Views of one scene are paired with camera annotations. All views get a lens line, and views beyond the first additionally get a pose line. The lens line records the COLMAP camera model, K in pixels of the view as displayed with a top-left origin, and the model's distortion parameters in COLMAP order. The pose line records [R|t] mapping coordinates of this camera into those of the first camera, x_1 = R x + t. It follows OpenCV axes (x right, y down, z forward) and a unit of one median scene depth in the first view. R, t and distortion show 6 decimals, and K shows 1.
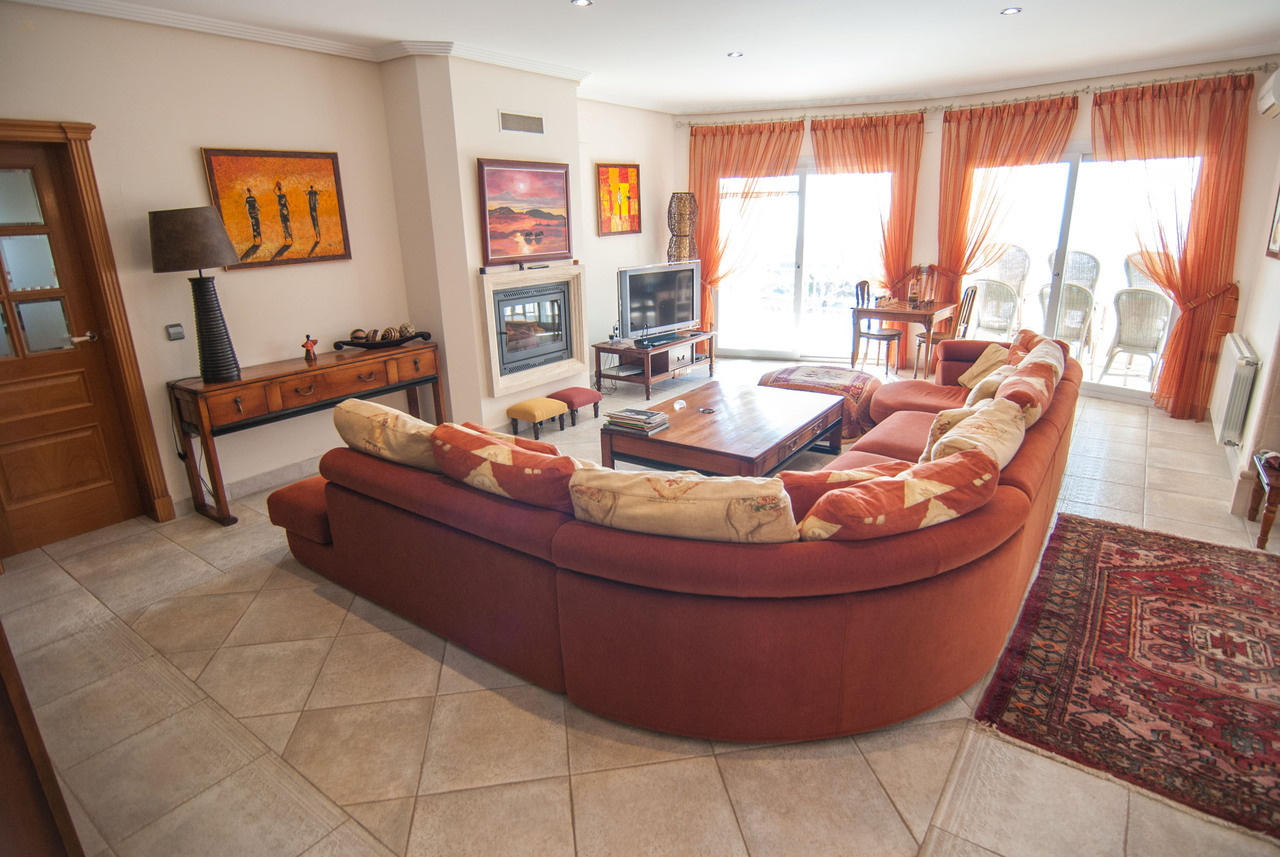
lens RADIAL K [[686.4, 0, 641.9], [0, 686.4, 425.9], [0, 0, 1]] dist [-0.011413, -0.008546]
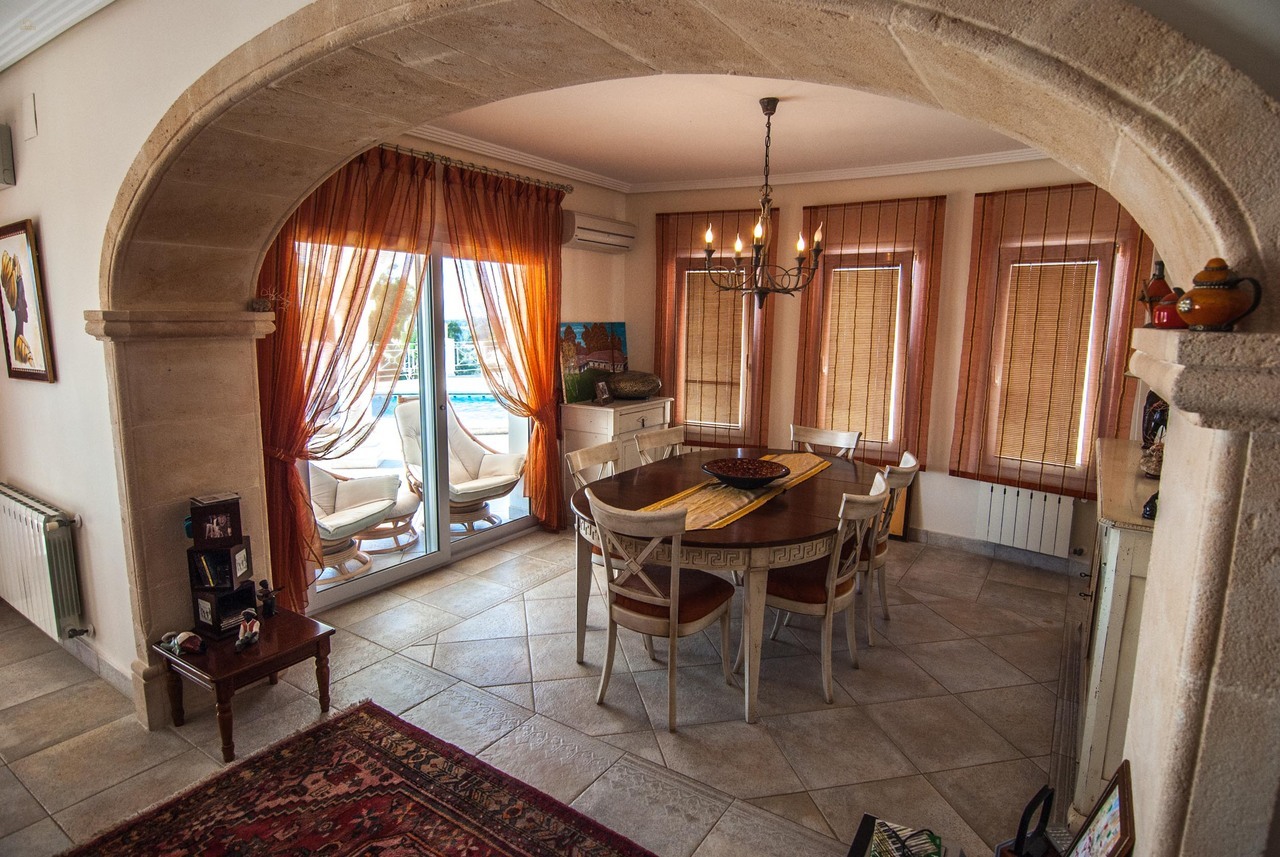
lens RADIAL K [[686.4, 0, 639.3], [0, 686.4, 425.9], [0, 0, 1]] dist [-0.011413, -0.008546]
pose [[-0.041013, -0.136133, 0.989841, 0.207572], [0.286179, 0.947569, 0.142177, -0.141901], [-0.957298, 0.289103, 0.000095, 0.459201]]
